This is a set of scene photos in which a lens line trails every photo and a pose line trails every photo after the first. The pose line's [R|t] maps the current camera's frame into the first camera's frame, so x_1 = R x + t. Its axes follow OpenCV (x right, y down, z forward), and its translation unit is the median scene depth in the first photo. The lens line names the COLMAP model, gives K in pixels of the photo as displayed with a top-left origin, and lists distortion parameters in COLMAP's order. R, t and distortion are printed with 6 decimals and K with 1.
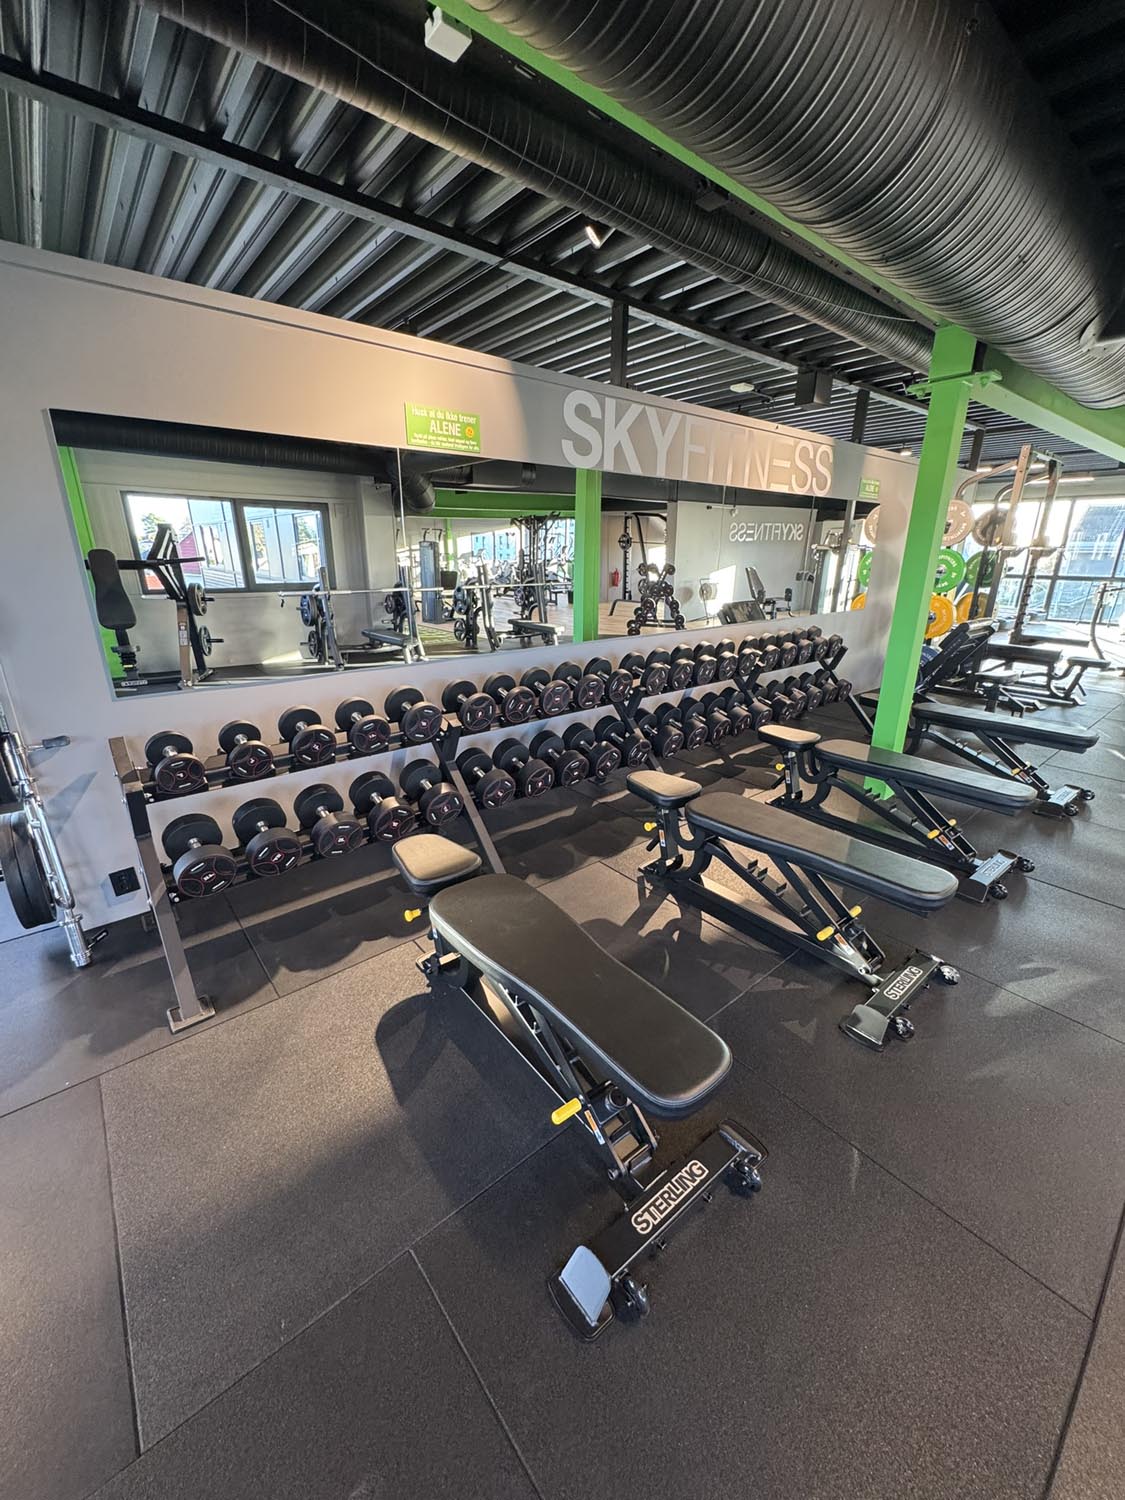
lens RADIAL K [[598.6, 0, 562.5], [0, 598.6, 750.0], [0, 0, 1]] dist [0.000831, 0.000160]
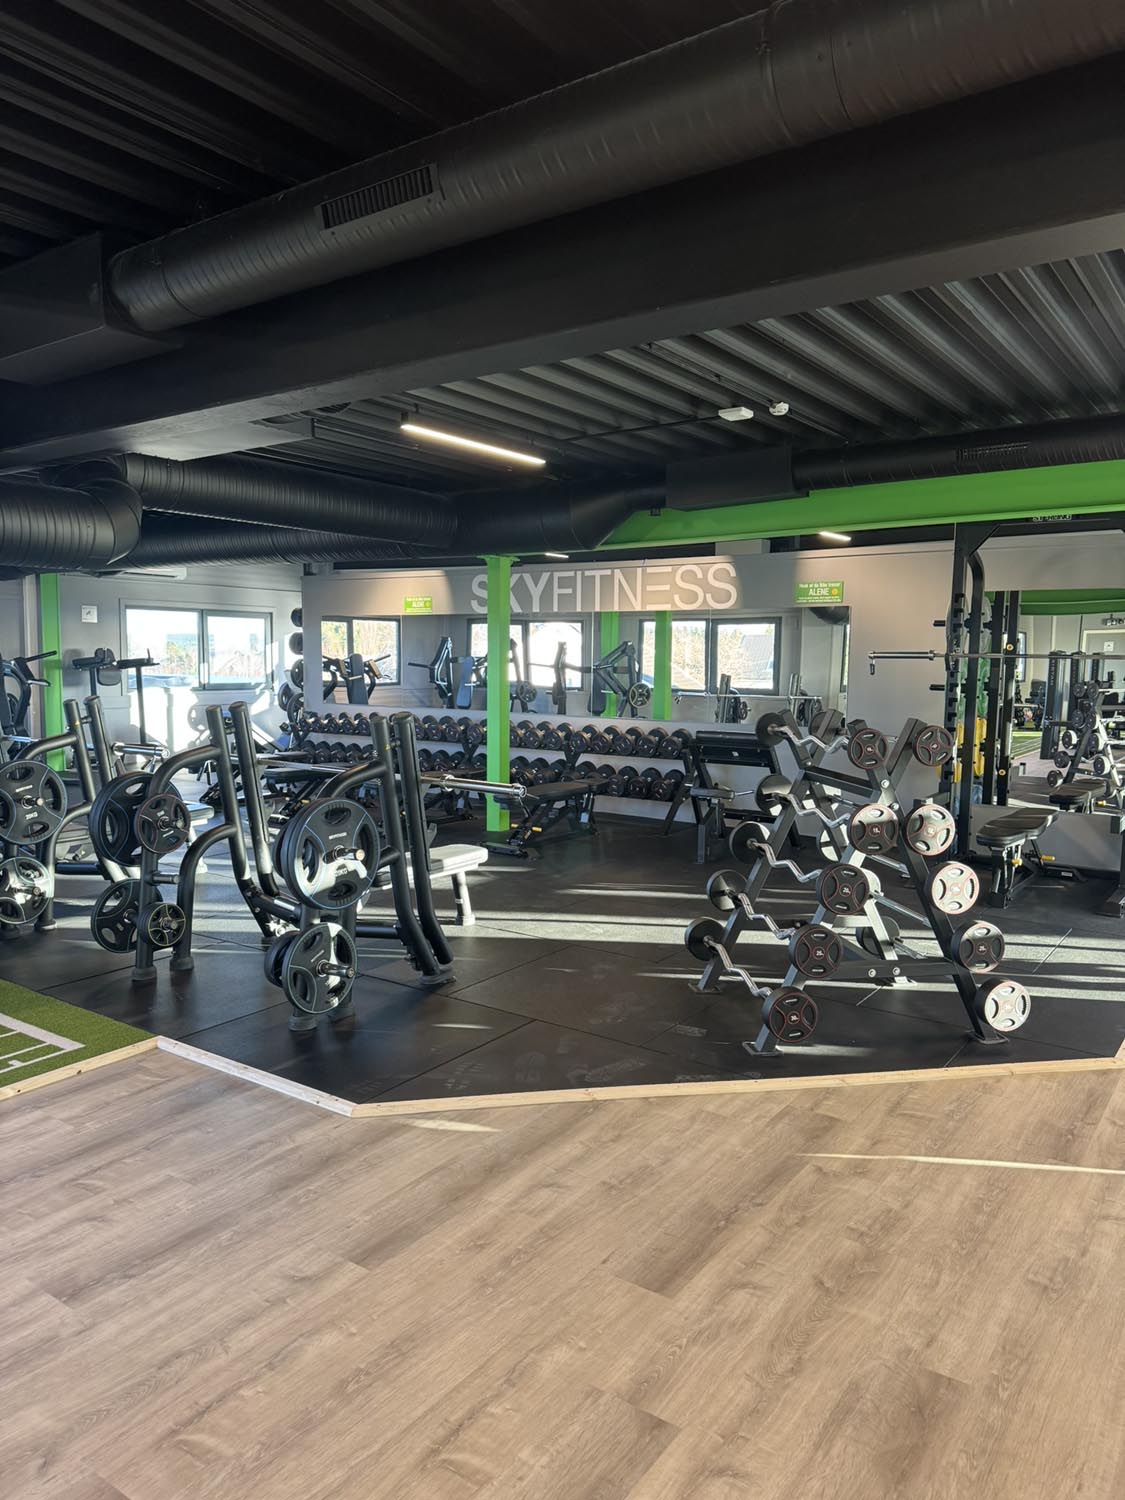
lens RADIAL K [[1064.3, 0, 562.5], [0, 1064.3, 750.0], [0, 0, 1]] dist [0.001286, 0.001164]
pose [[0.259557, 0.078257, -0.962552, 2.762972], [-0.304741, 0.952423, -0.004741, -0.122998], [0.916386, 0.294560, 0.271057, 0.417072]]
